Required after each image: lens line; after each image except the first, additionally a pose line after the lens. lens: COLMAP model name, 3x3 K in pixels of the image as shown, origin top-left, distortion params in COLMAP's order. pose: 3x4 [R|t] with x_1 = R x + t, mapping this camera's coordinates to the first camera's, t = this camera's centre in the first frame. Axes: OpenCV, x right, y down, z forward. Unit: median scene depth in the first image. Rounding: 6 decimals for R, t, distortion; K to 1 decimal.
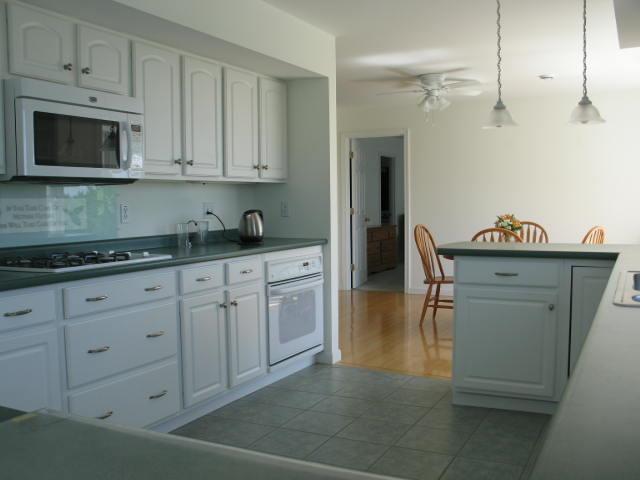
lens RADIAL K [[662.1, 0, 319.8], [0, 662.1, 238.9], [0, 0, 1]] dist [-0.020305, 0.000000]
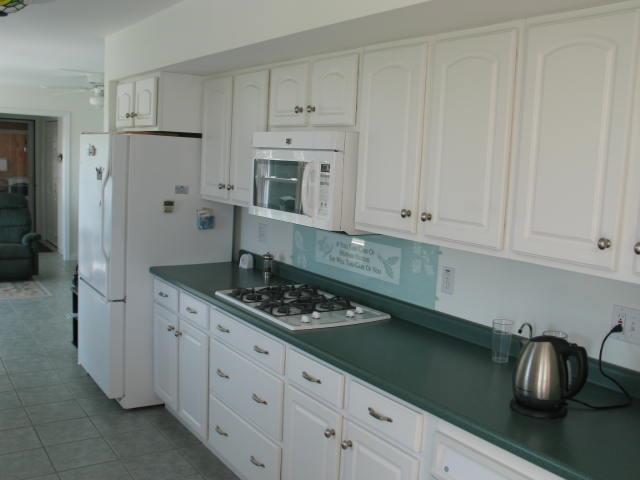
lens RADIAL K [[662.1, 0, 319.5], [0, 662.1, 241.1], [0, 0, 1]] dist [-0.020305, 0.000000]
pose [[-0.488145, 0.104323, -0.866505, 0.448697], [-0.090948, 0.981345, 0.169384, -0.218341], [0.868011, 0.161491, -0.469551, 1.402110]]
